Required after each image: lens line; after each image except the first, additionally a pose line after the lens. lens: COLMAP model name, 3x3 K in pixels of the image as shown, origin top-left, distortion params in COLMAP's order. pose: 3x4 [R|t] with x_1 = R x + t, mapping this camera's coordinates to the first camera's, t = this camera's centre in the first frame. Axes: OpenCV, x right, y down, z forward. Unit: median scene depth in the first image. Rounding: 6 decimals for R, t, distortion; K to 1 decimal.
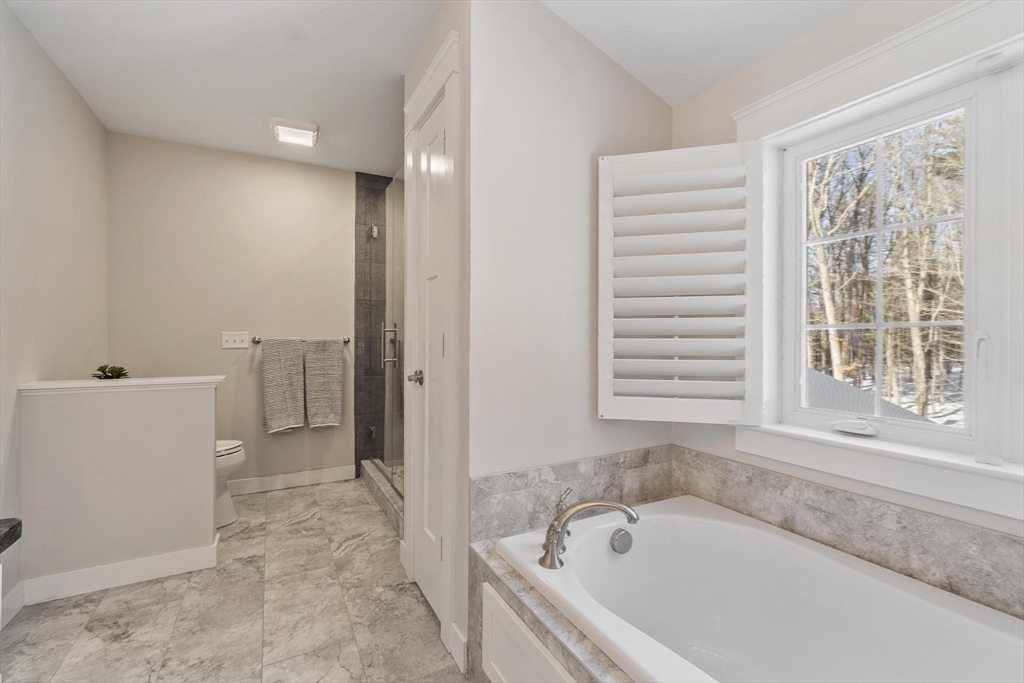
lens RADIAL K [[450.3, 0, 511.7], [0, 450.3, 338.9], [0, 0, 1]] dist [0.000952, -0.000204]
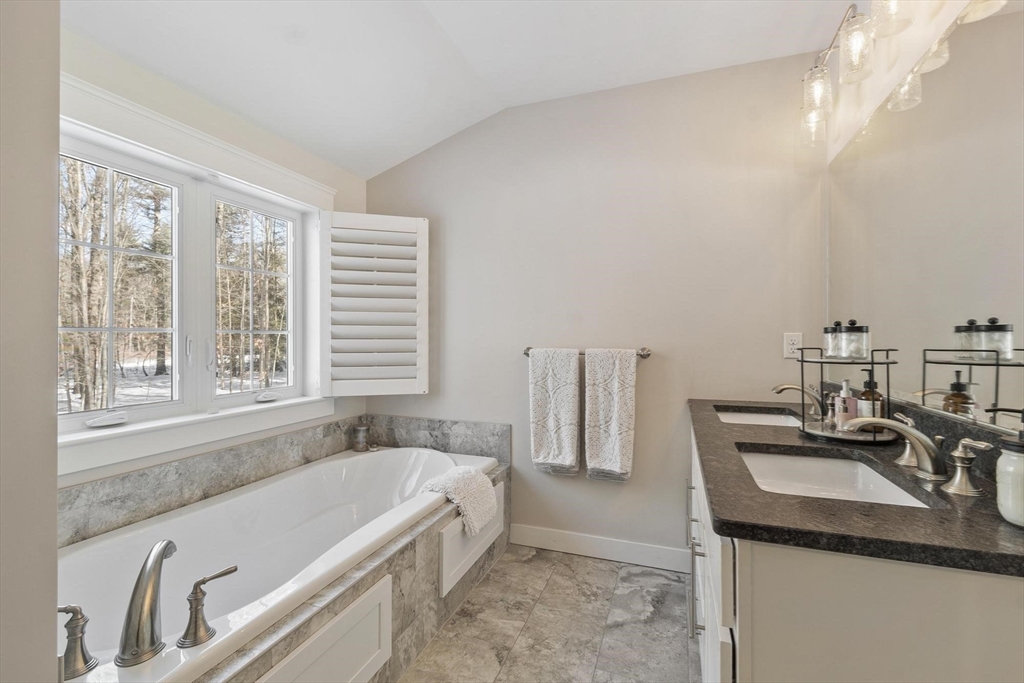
lens RADIAL K [[450.3, 0, 512.3], [0, 450.3, 335.6], [0, 0, 1]] dist [0.000952, -0.000204]
pose [[-0.671950, 0.004259, 0.740584, -0.772484], [0.002216, 0.999991, -0.003740, -0.007302], [-0.740593, -0.000872, -0.671953, 1.039530]]
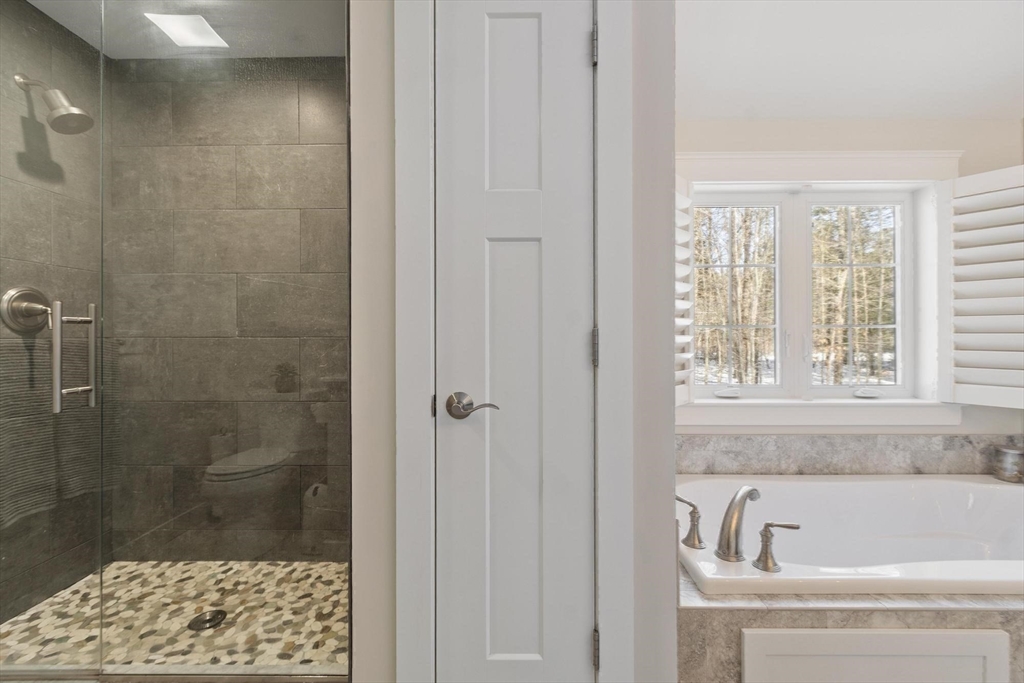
lens RADIAL K [[450.3, 0, 509.9], [0, 450.3, 336.9], [0, 0, 1]] dist [0.000952, -0.000204]
pose [[0.482363, -0.003909, 0.875963, -0.958136], [0.004560, 0.999988, 0.001951, -0.000298], [-0.875960, 0.003053, 0.482375, 0.939302]]
